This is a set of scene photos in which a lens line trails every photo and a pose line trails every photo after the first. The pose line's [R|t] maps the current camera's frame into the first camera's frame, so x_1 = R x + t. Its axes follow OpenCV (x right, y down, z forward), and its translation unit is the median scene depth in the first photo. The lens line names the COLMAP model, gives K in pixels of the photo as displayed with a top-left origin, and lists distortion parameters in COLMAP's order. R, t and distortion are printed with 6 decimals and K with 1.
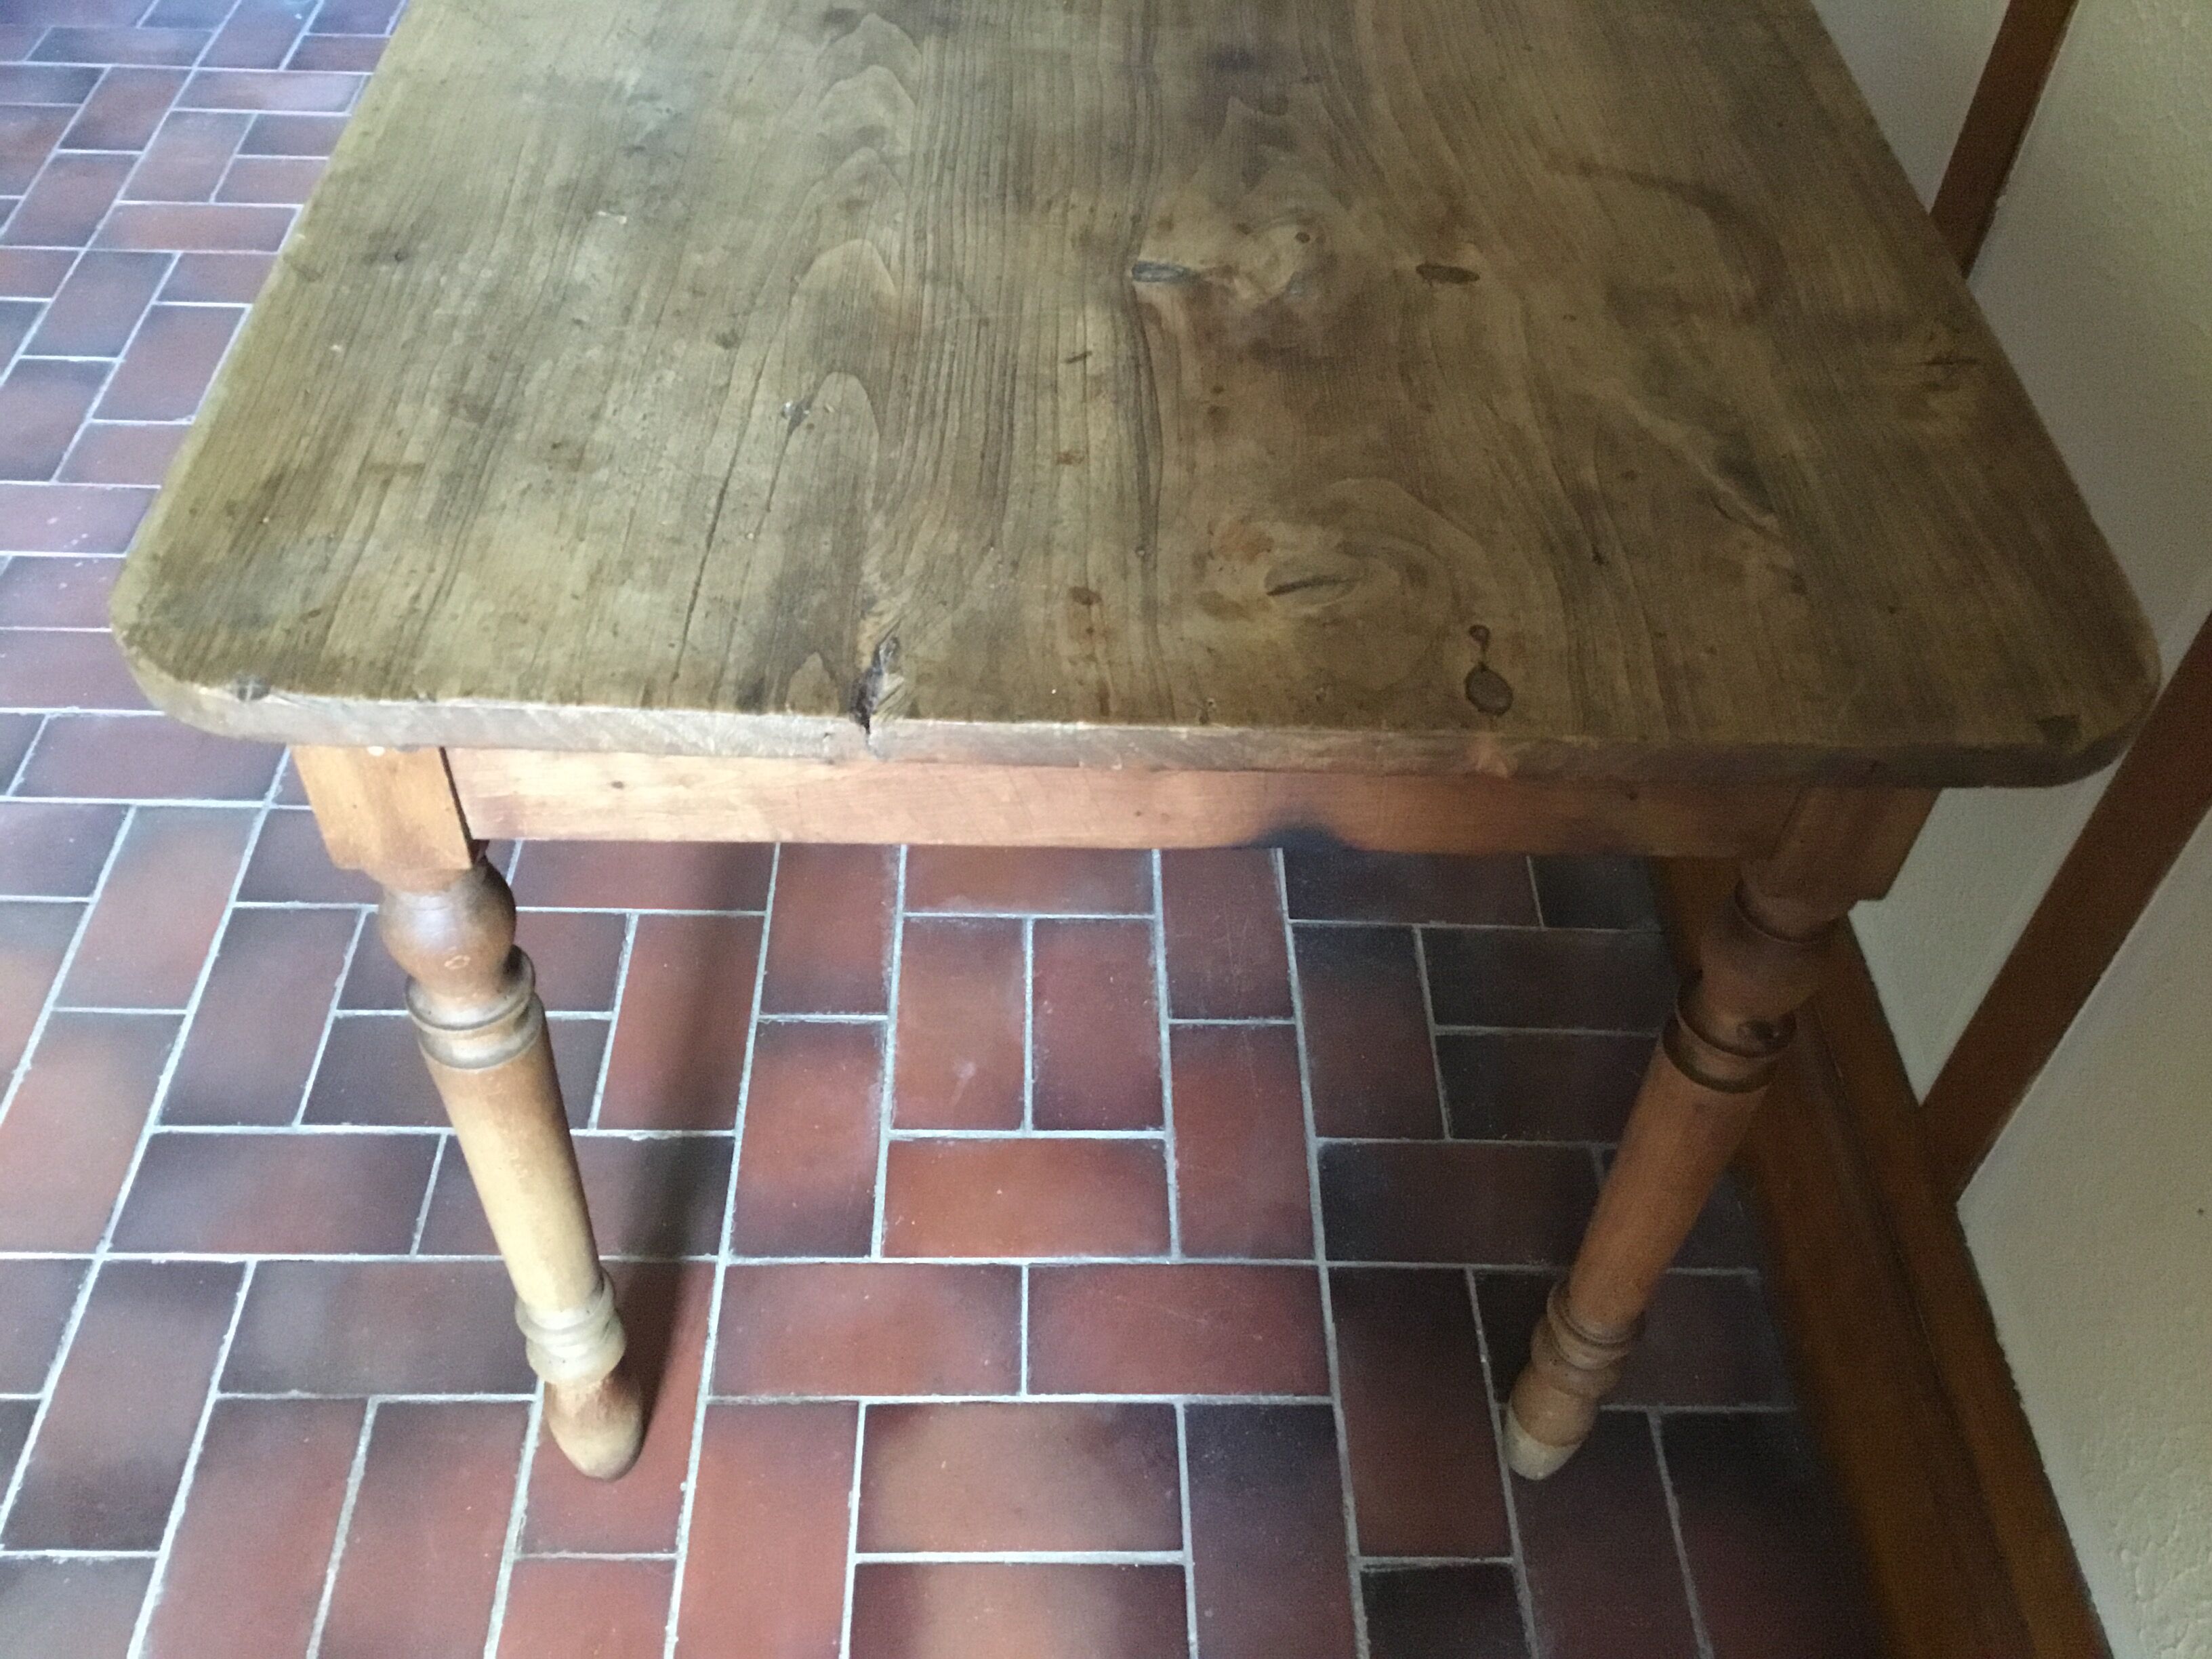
lens RADIAL K [[1978.4, 0, 1106.0], [0, 1978.4, 829.5], [0, 0, 1]] dist [0.122927, -0.235542]
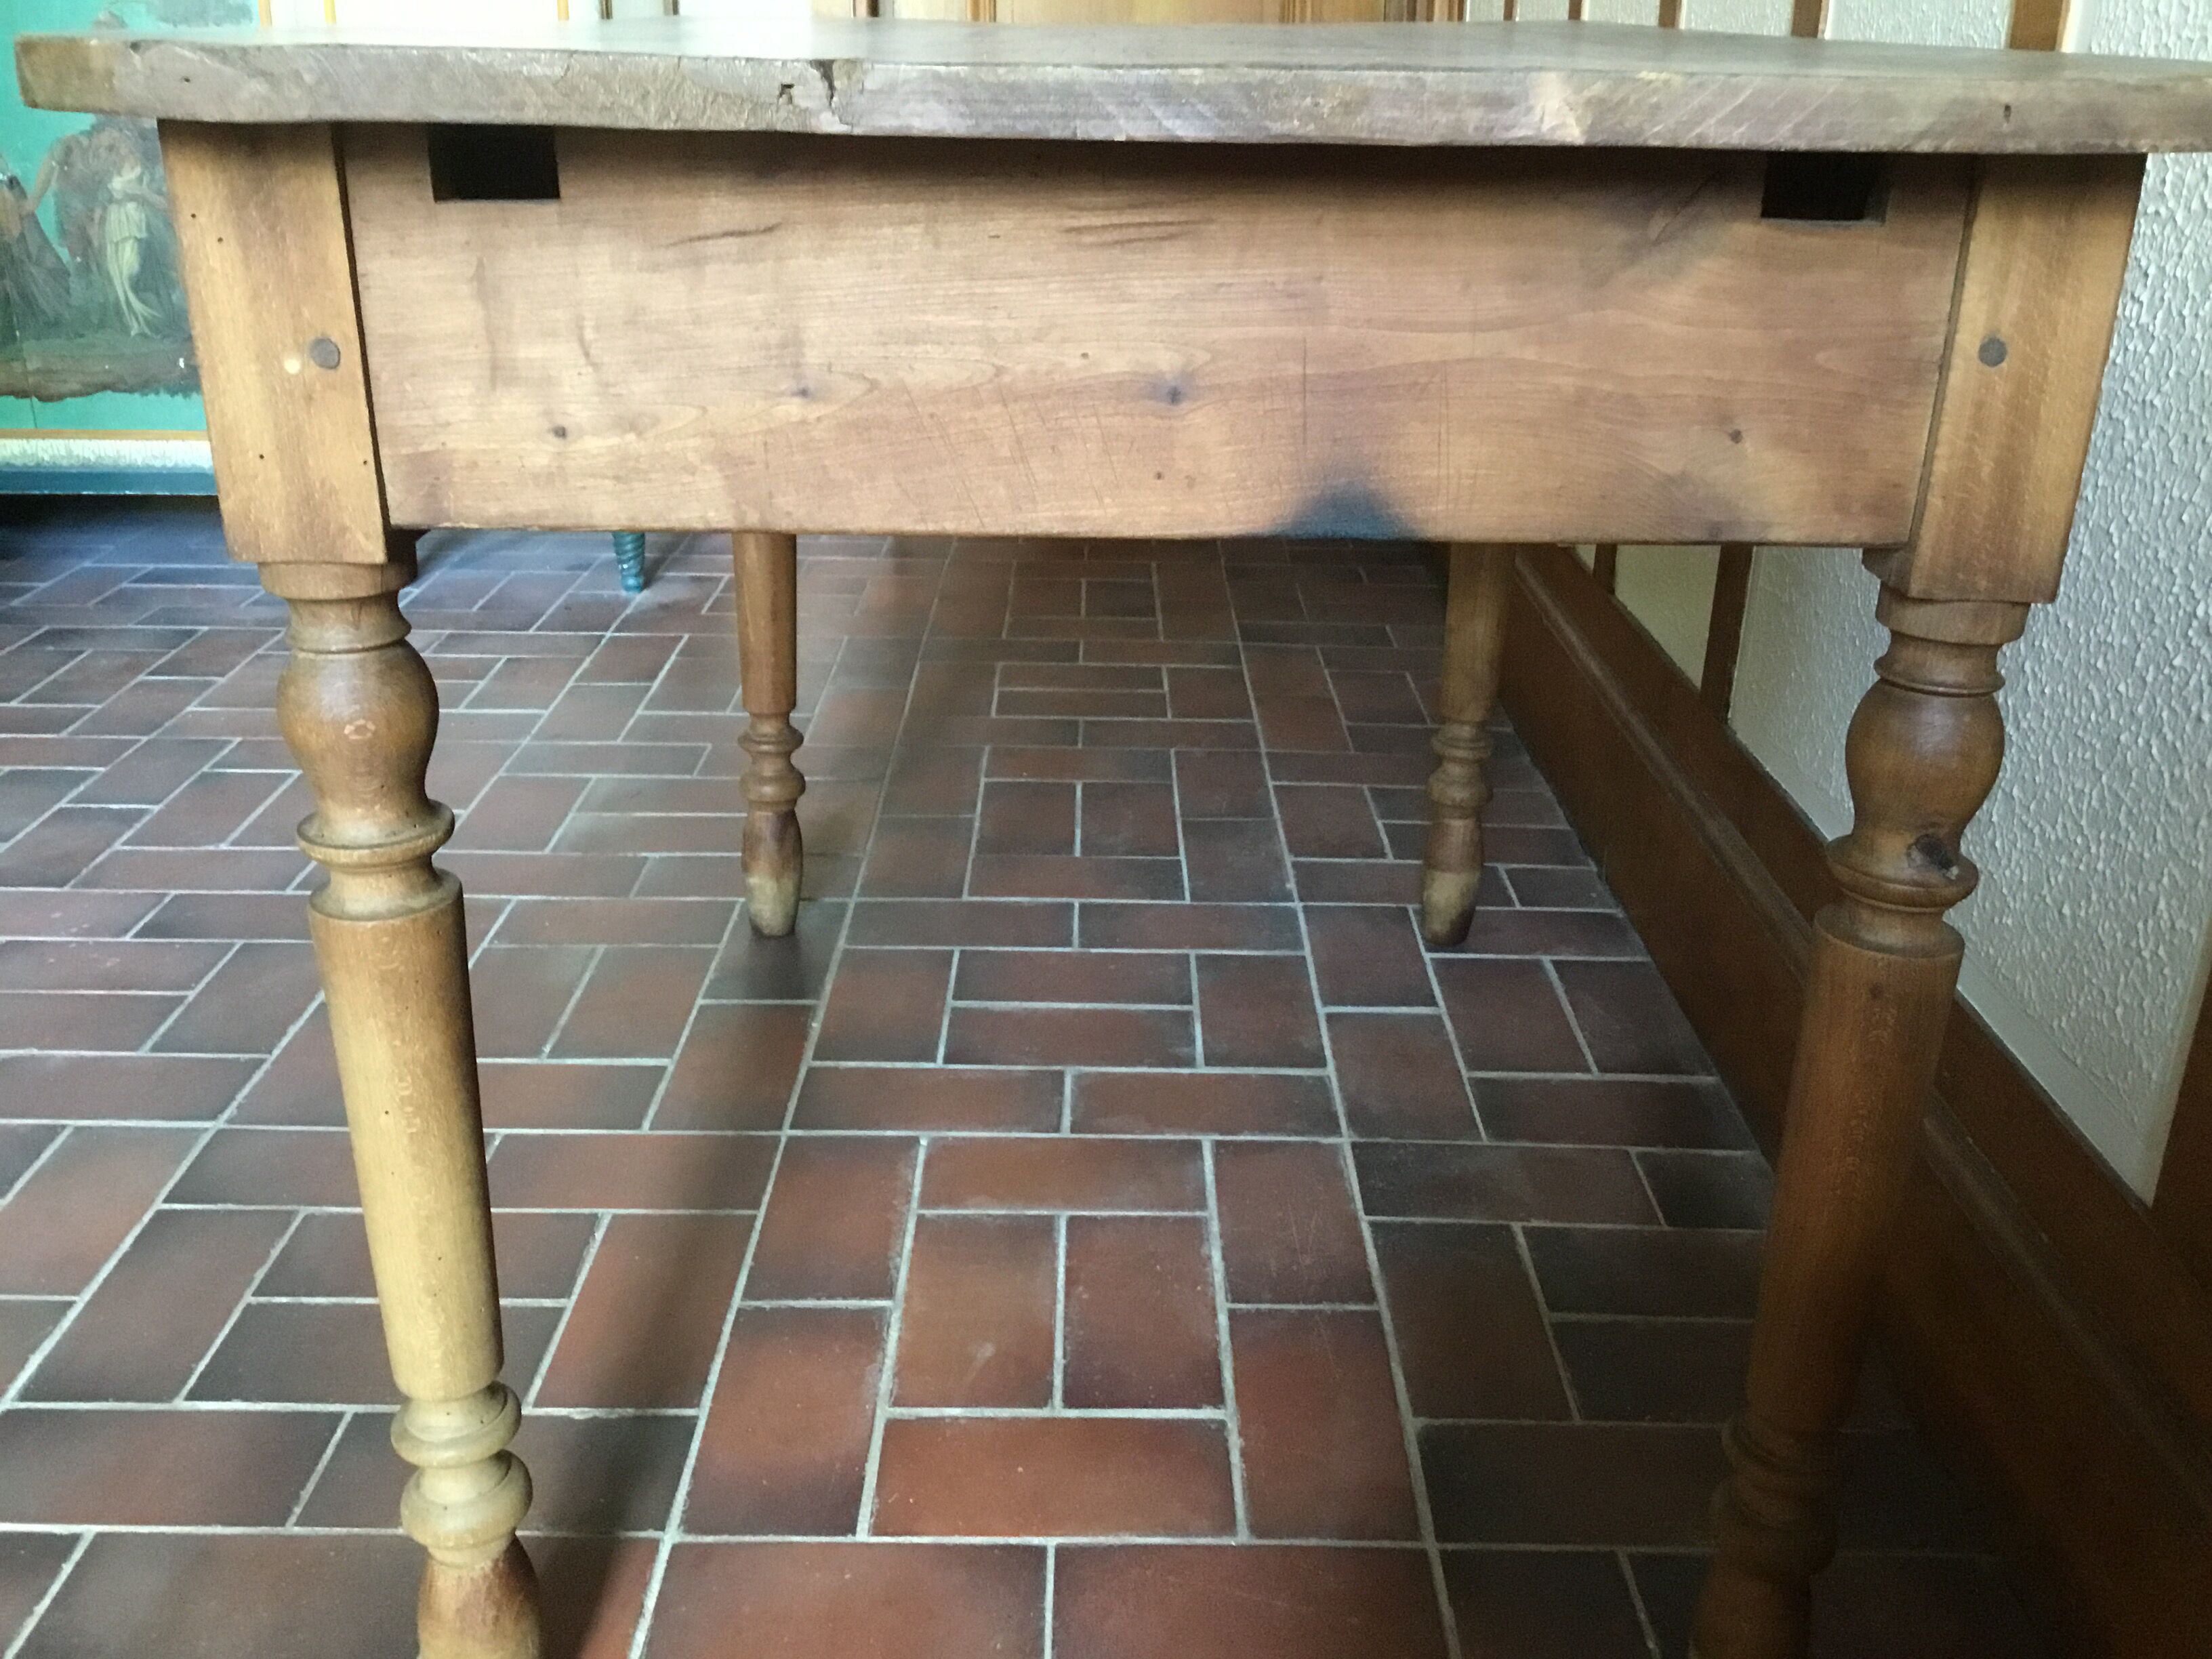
lens RADIAL K [[1993.1, 0, 1106.0], [0, 1993.1, 829.5], [0, 0, 1]] dist [0.090454, -0.155110]
pose [[0.999429, -0.020175, -0.027090, 0.008159], [0.007131, 0.909977, -0.414597, 0.287624], [0.033015, 0.414168, 0.909602, 0.159156]]
